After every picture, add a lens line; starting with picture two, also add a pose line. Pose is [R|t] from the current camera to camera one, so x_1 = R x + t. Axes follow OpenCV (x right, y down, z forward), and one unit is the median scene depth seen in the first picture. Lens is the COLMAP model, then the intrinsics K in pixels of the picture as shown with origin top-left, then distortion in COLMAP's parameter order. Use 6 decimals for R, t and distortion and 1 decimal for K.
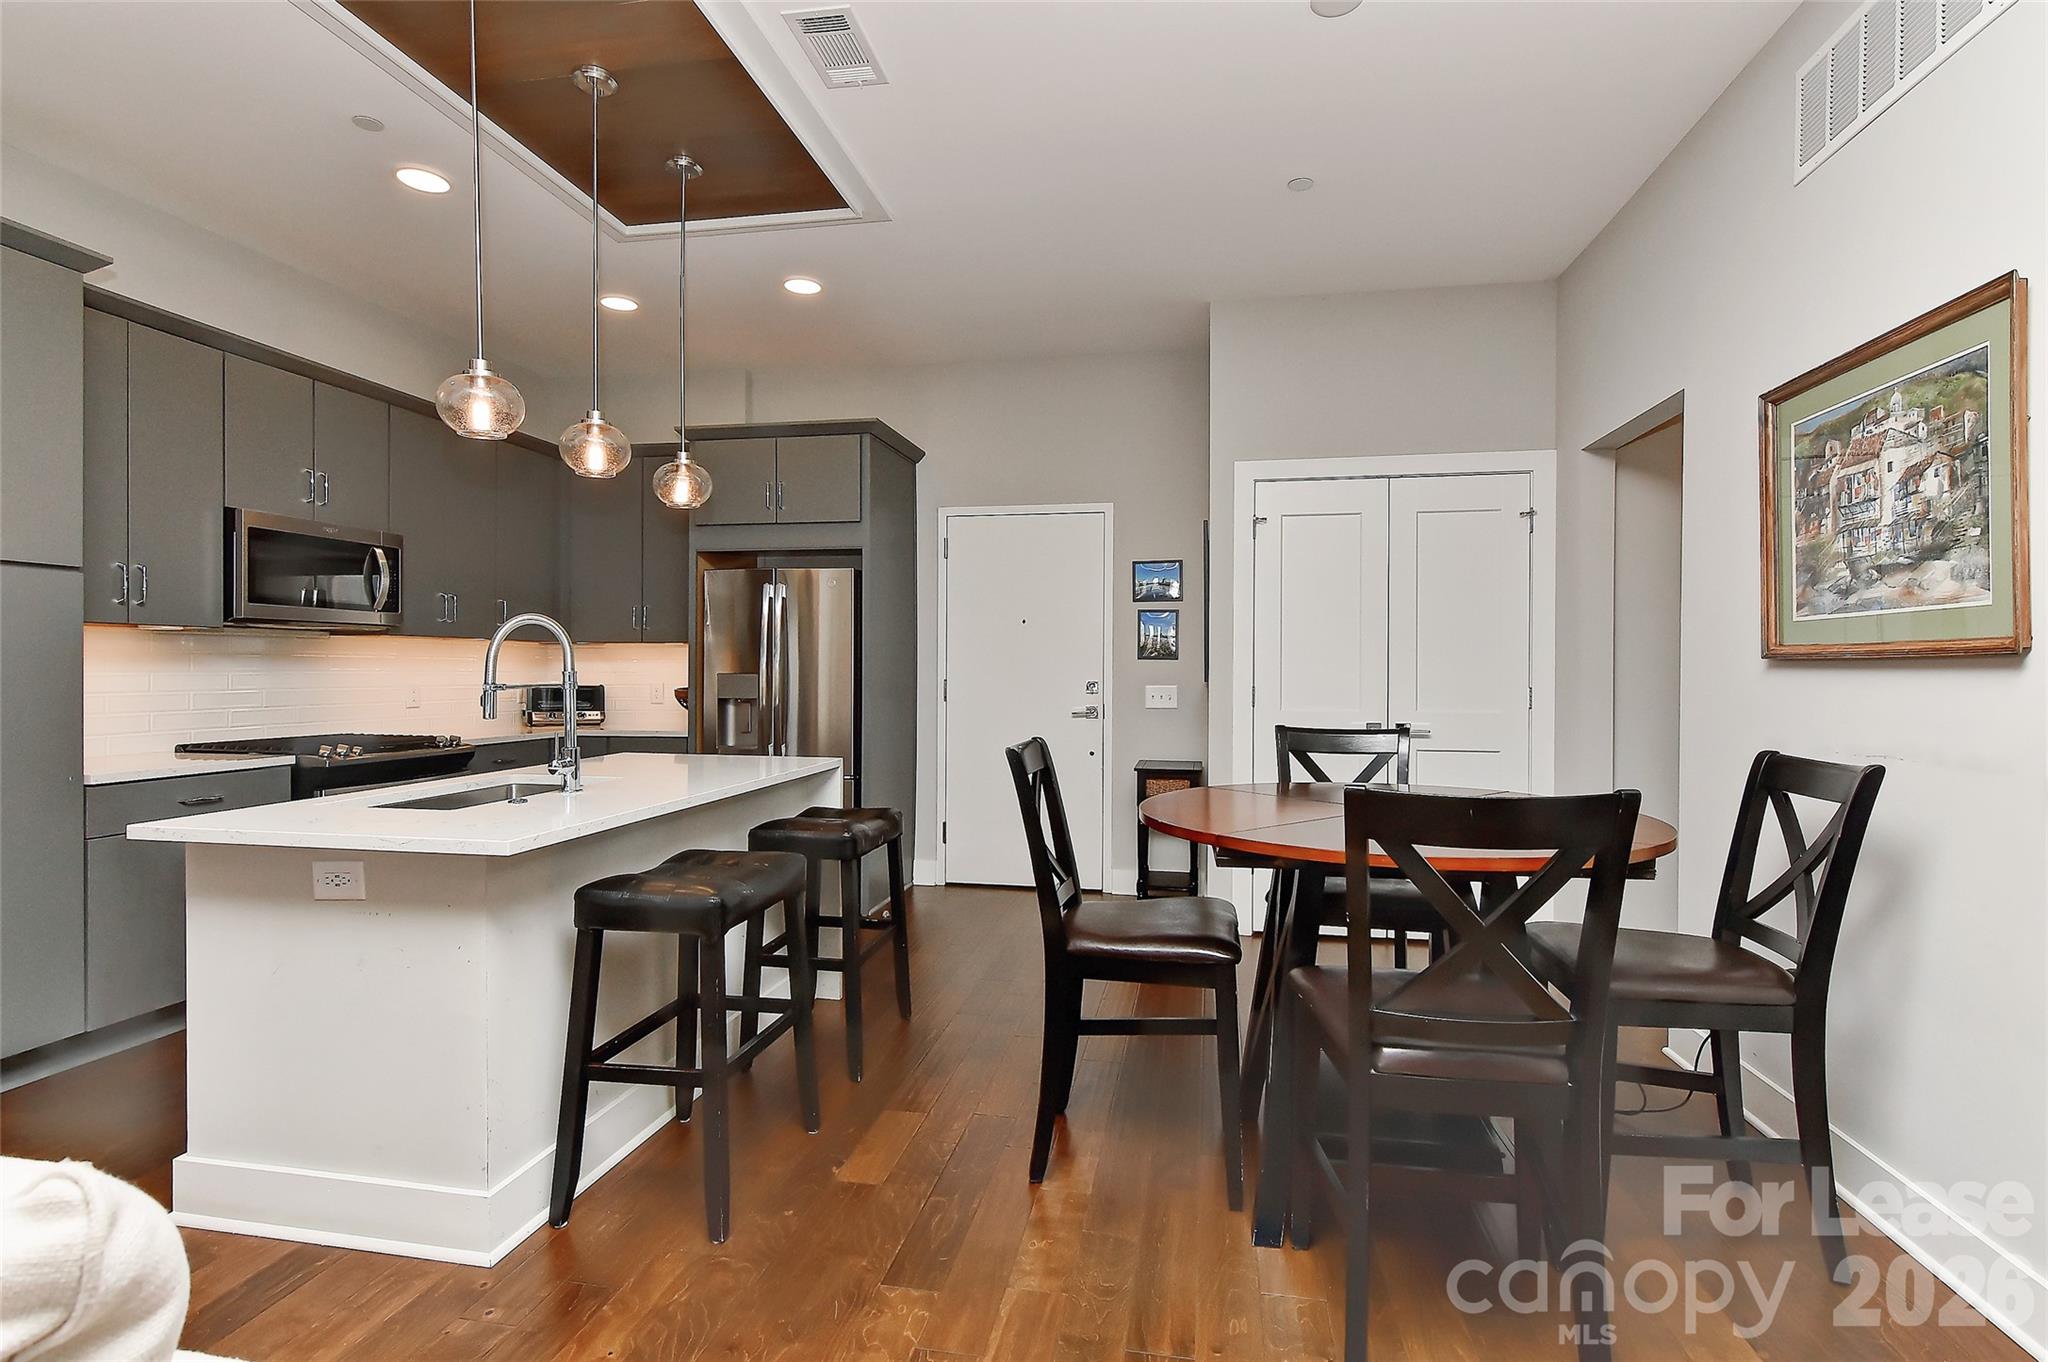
lens RADIAL K [[1025.3, 0, 1024.0], [0, 1025.3, 681.0], [0, 0, 1]] dist [0.000130, 0.000102]
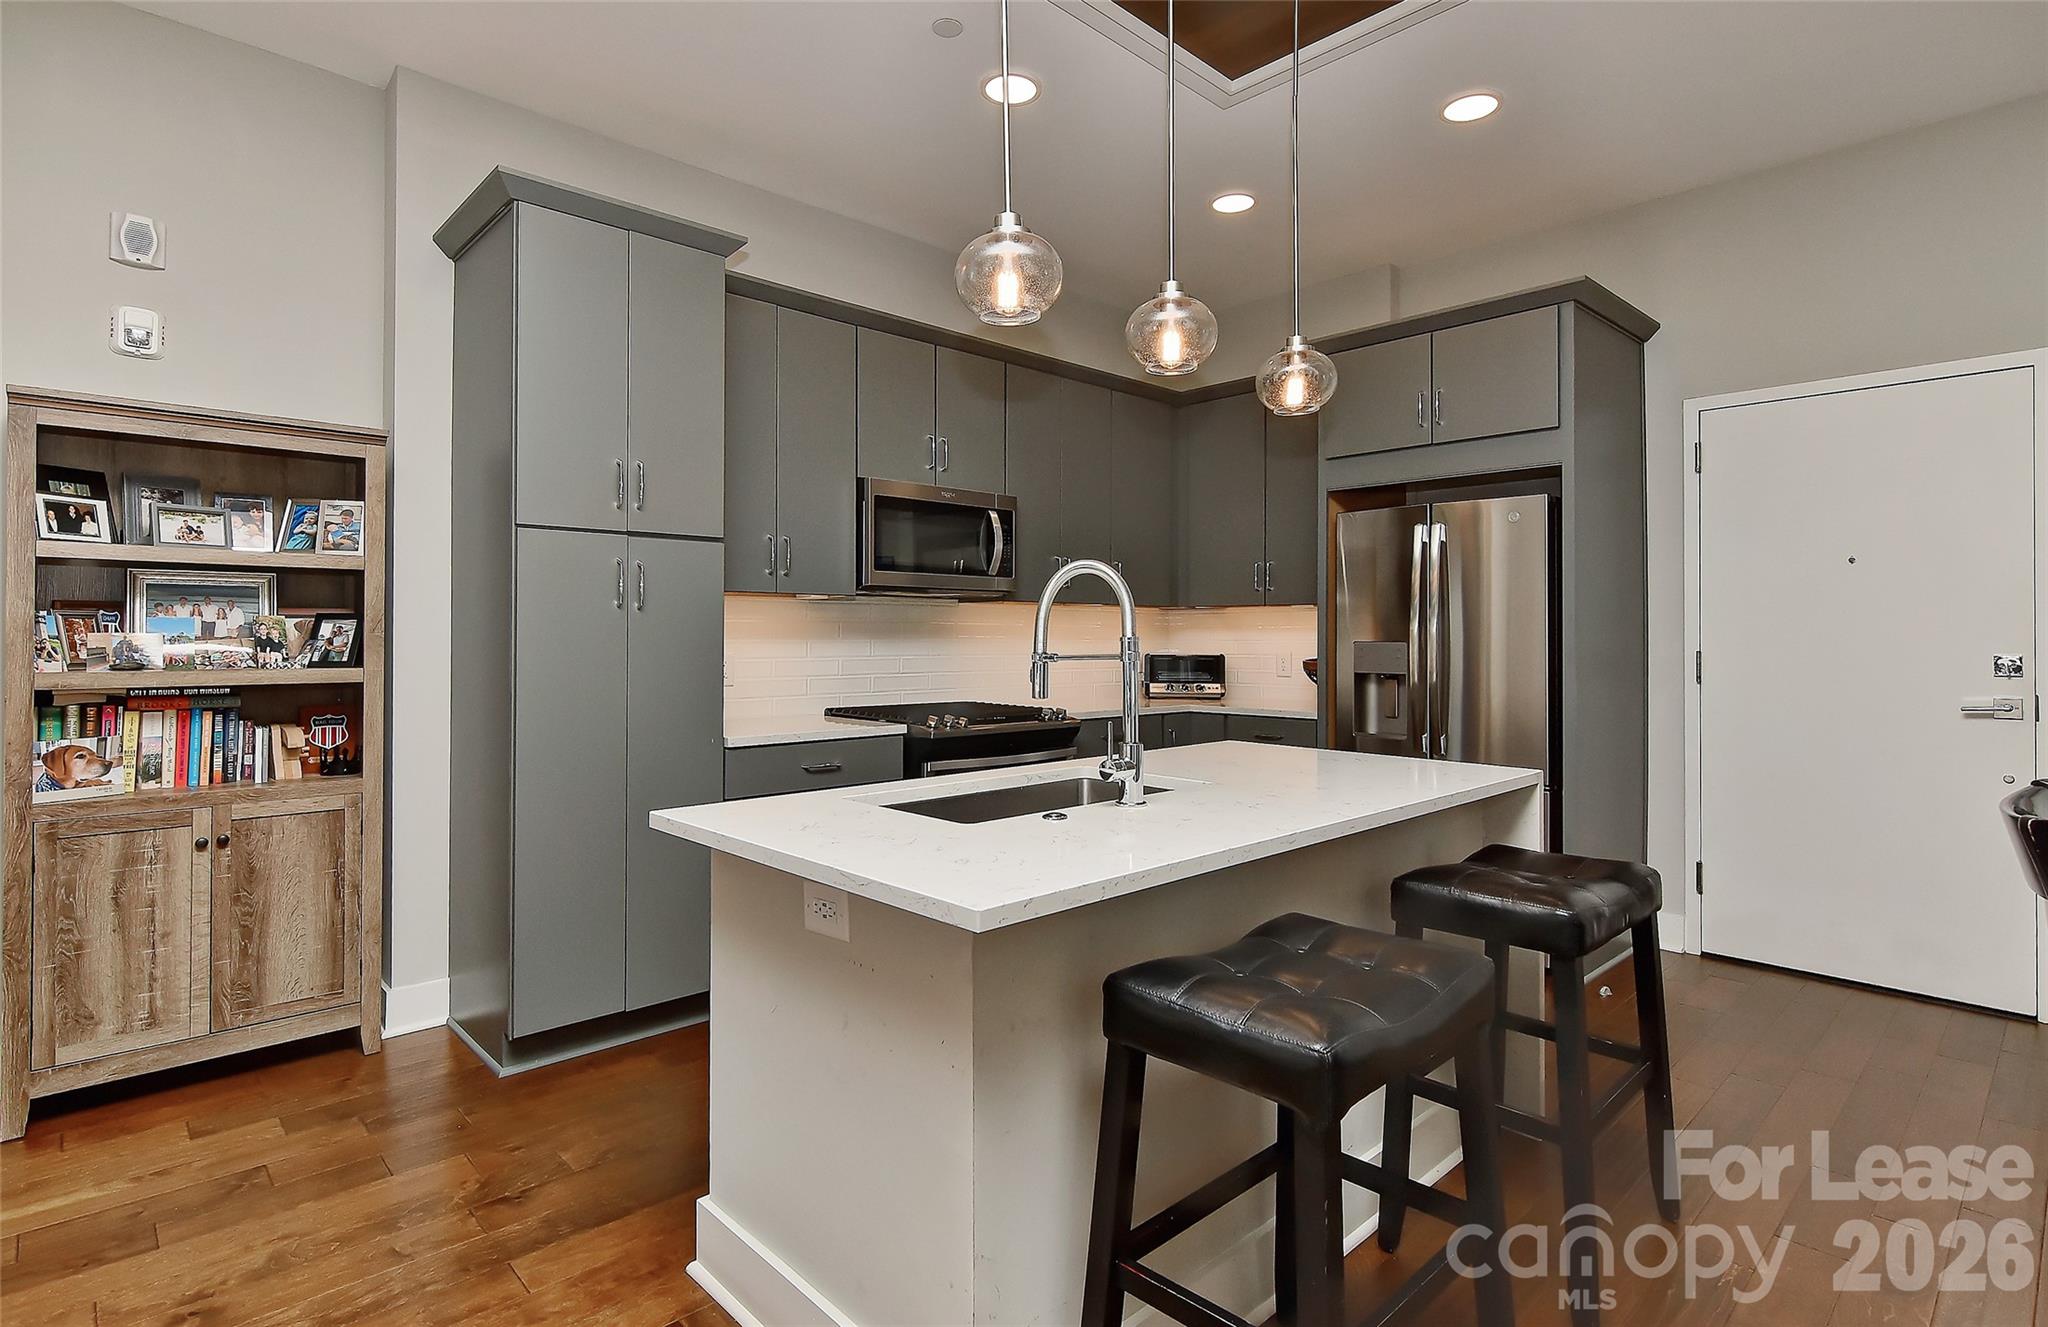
lens RADIAL K [[959.3, 0, 995.2], [0, 959.3, 627.3], [0, 0, 1]] dist [0.000304, -0.000034]
pose [[0.789036, -0.007515, -0.614301, -0.072522], [-0.006775, 0.999758, -0.020933, -0.001162], [0.614309, 0.020678, 0.788794, 0.287032]]
